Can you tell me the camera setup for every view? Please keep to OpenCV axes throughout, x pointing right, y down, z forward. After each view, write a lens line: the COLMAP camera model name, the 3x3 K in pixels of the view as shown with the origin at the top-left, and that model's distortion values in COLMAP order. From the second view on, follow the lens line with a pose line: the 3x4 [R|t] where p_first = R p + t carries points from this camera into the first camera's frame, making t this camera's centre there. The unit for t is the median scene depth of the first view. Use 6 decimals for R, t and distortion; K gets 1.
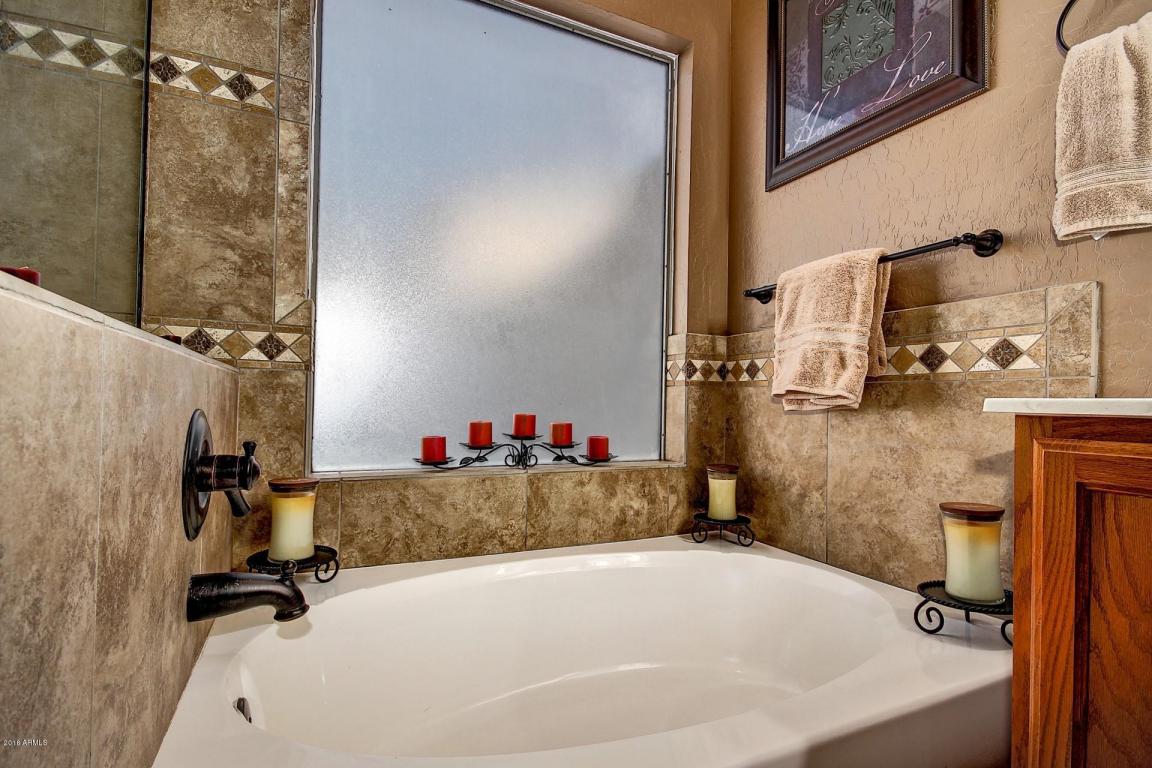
lens RADIAL K [[555.8, 0, 577.5], [0, 555.8, 389.2], [0, 0, 1]] dist [0.034031, -0.016214]
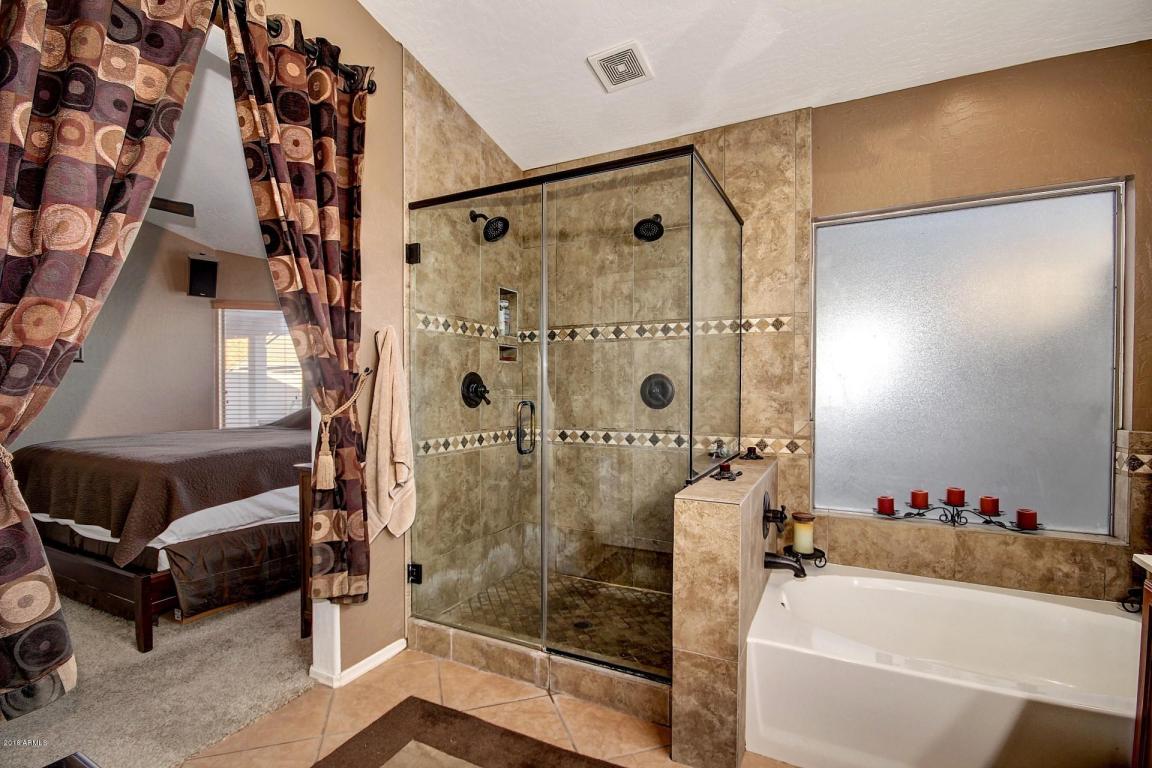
lens RADIAL K [[530.8, 0, 573.4], [0, 530.8, 395.9], [0, 0, 1]] dist [0.011879, -0.014217]
pose [[0.616736, -0.003745, -0.787161, 0.480264], [0.022635, 0.999660, 0.012978, -0.296746], [0.786844, -0.025821, 0.616611, -0.805827]]
